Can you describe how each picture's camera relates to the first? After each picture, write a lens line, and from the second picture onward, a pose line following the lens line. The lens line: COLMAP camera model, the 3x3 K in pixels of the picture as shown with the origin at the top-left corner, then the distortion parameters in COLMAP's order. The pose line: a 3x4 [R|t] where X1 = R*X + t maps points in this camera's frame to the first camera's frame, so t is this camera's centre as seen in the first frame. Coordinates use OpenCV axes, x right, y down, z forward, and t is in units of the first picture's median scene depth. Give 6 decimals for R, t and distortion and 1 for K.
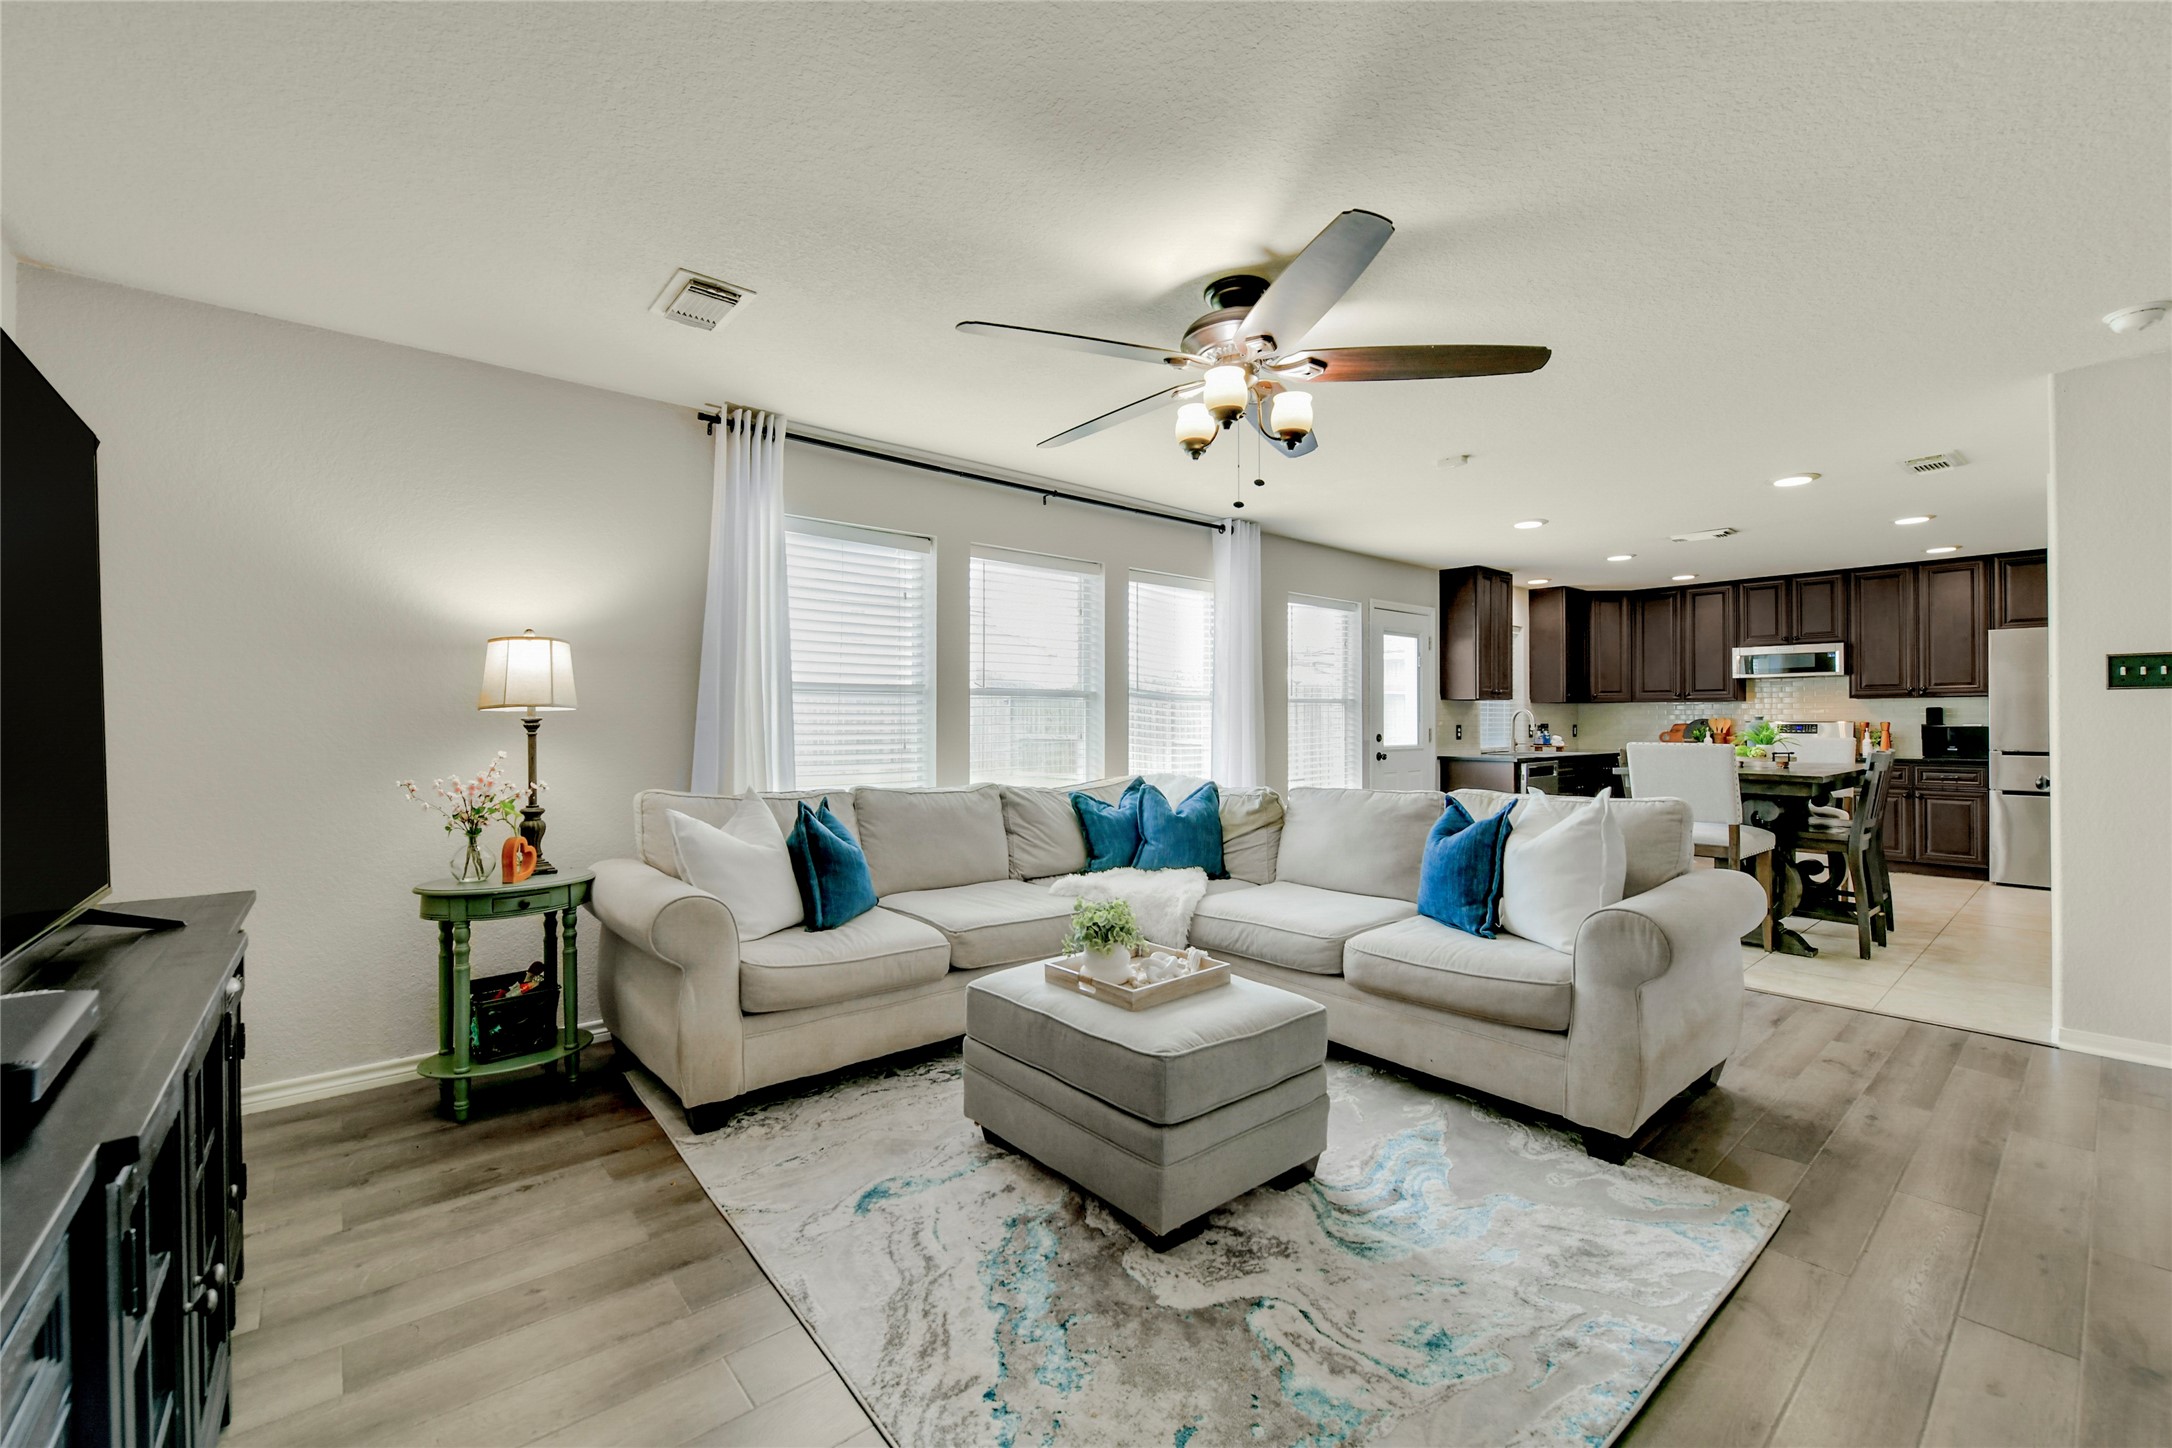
lens RADIAL K [[887.8, 0, 1098.5], [0, 887.8, 719.7], [0, 0, 1]] dist [-0.002138, -0.001877]
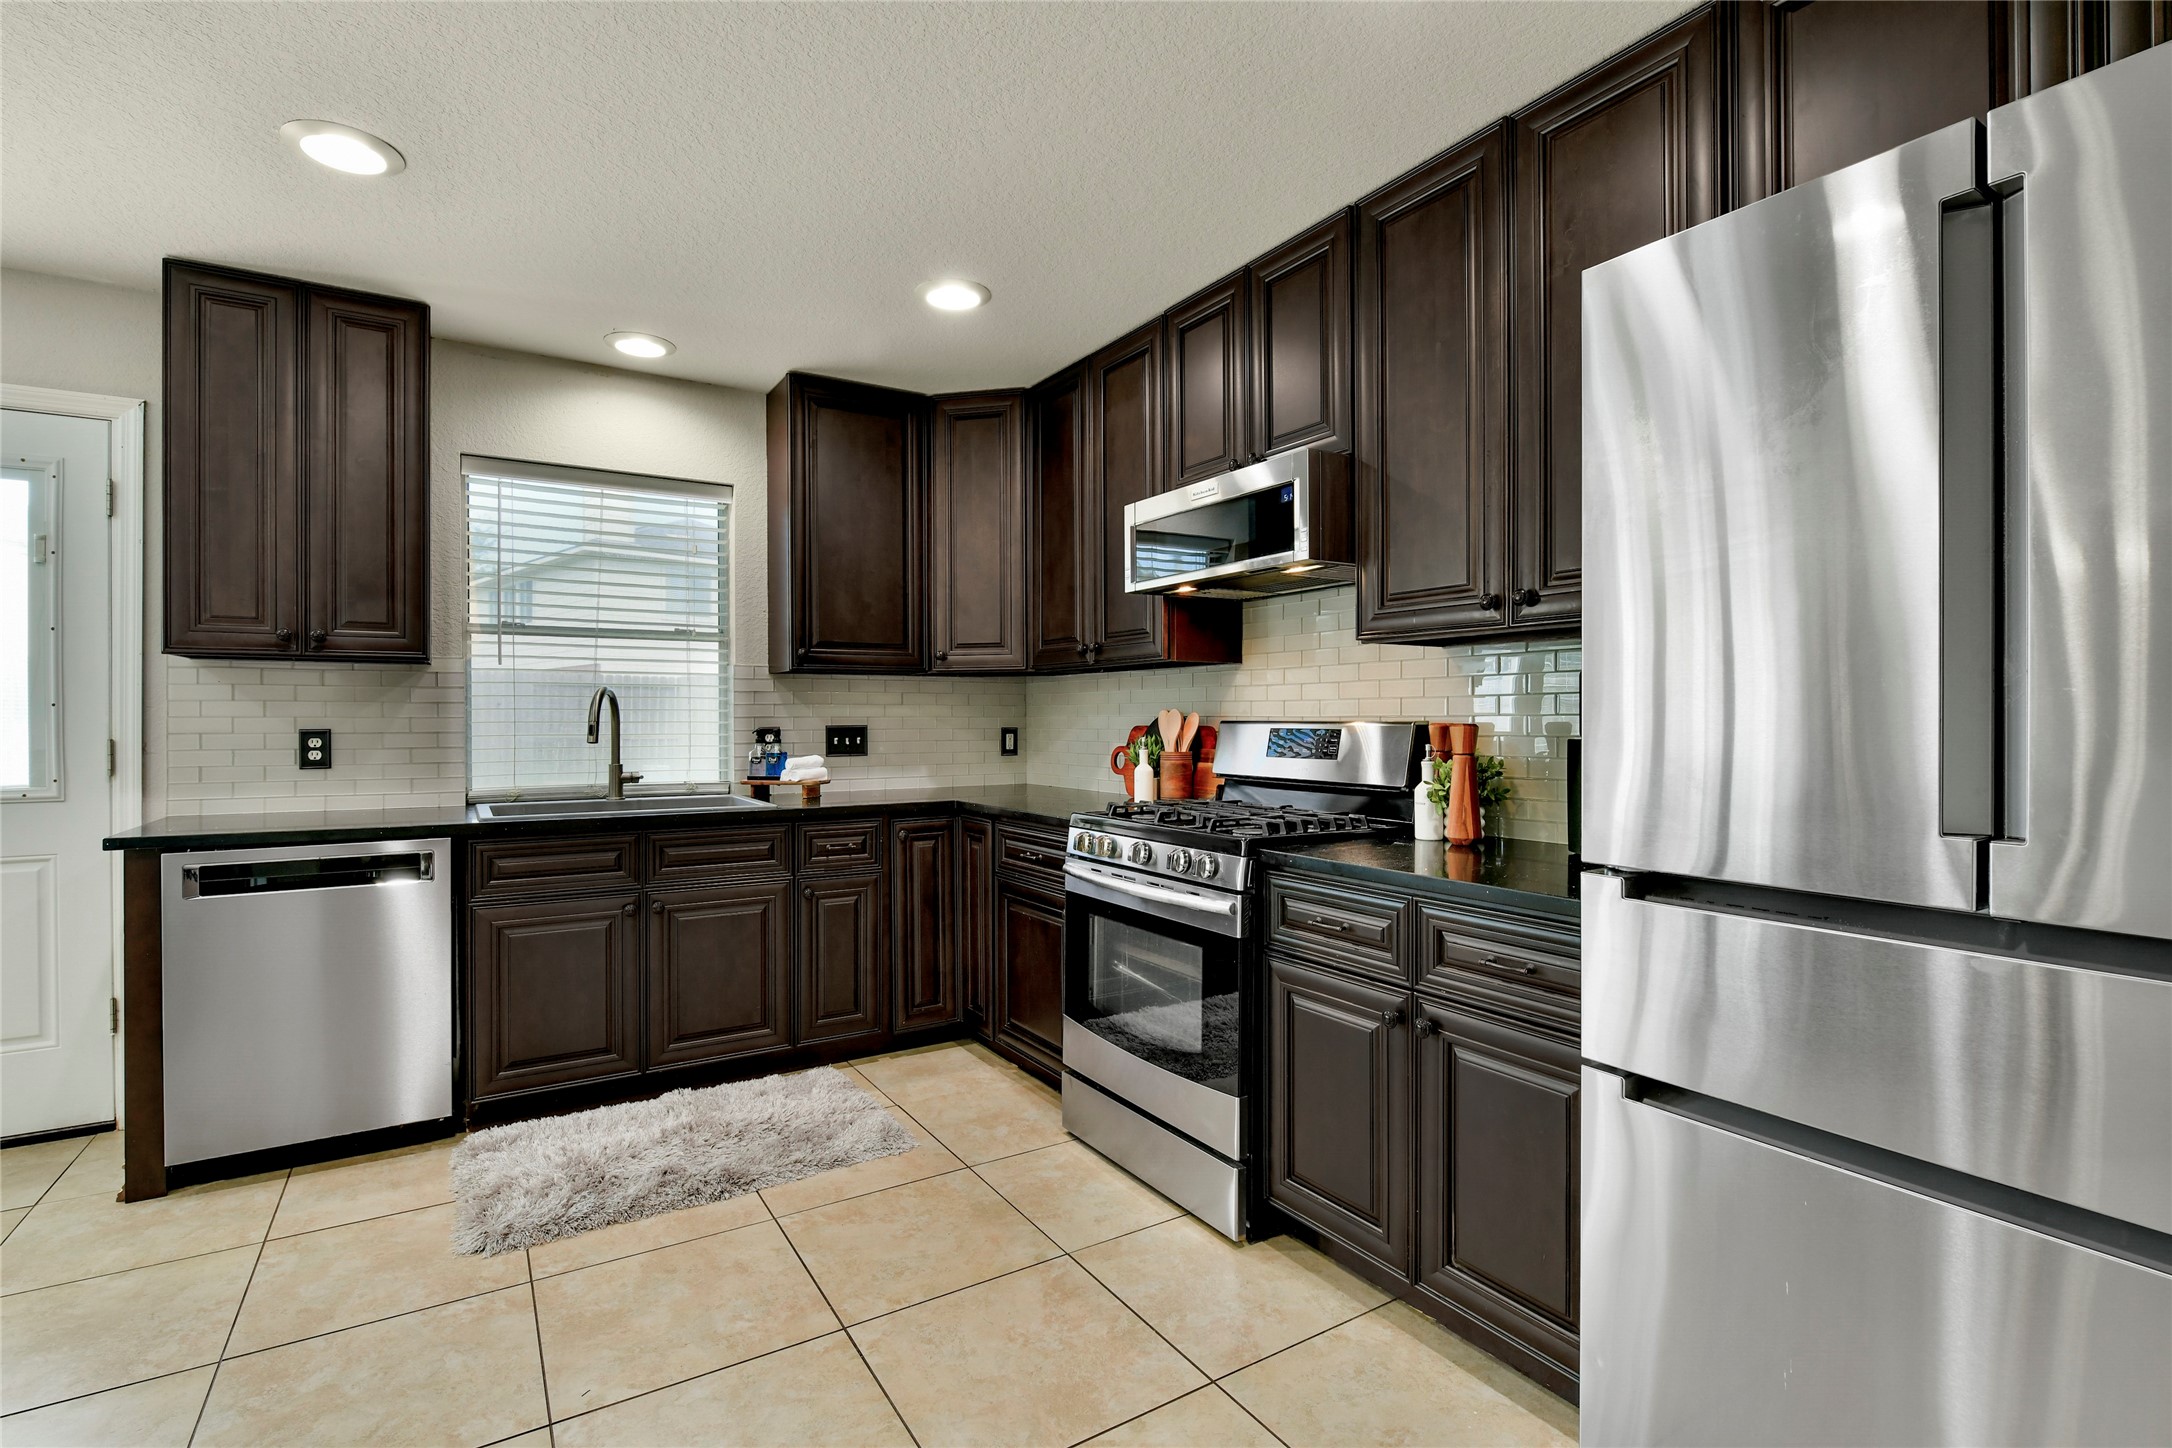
lens RADIAL K [[993.5, 0, 1088.1], [0, 993.5, 716.2], [0, 0, 1]] dist [-0.007524, -0.000373]
pose [[0.988572, 0.000516, -0.150749, 1.396304], [-0.000503, 1.000000, 0.000124, 0.000551], [0.150749, -0.000047, 0.988572, 1.140020]]
